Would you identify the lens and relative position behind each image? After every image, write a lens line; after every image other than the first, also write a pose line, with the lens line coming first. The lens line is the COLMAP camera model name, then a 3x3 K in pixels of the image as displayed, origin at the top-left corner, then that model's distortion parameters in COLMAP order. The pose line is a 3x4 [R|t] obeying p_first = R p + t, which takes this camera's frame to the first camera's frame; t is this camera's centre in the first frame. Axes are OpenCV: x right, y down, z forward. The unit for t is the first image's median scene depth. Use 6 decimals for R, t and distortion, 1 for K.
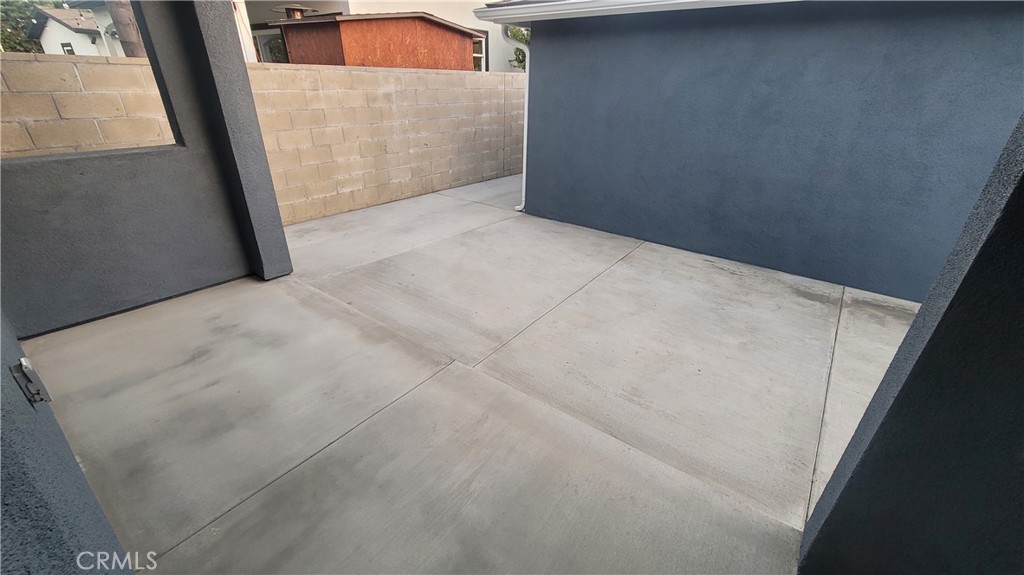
lens RADIAL K [[419.3, 0, 512.2], [0, 419.3, 290.0], [0, 0, 1]] dist [0.001656, -0.000369]
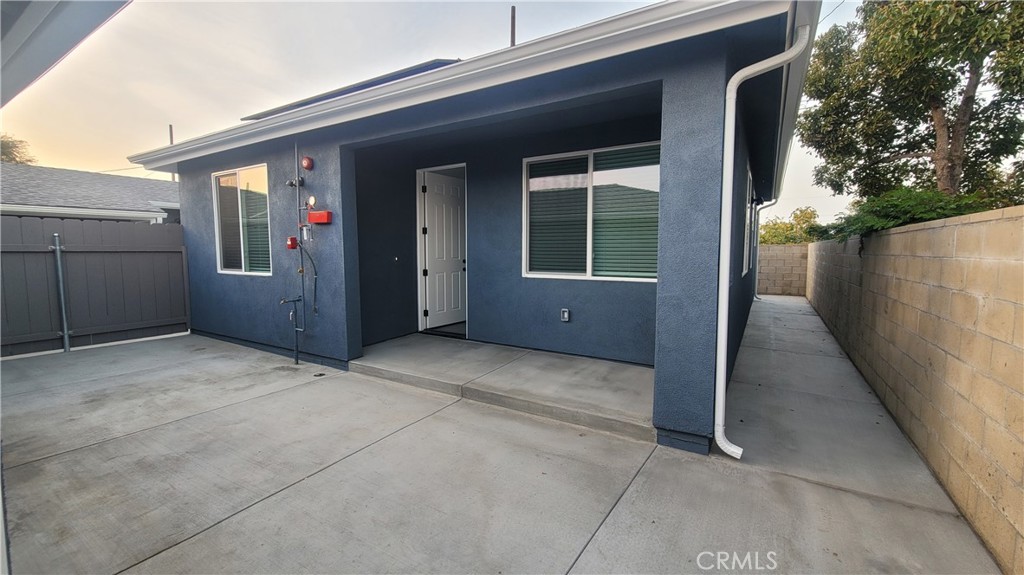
lens RADIAL K [[419.3, 0, 513.2], [0, 419.3, 287.4], [0, 0, 1]] dist [0.001656, -0.000369]
pose [[-0.994610, -0.011680, -0.103024, -0.144191], [-0.064406, 0.848285, 0.525609, -0.996044], [0.081254, 0.529411, -0.844465, 2.053412]]
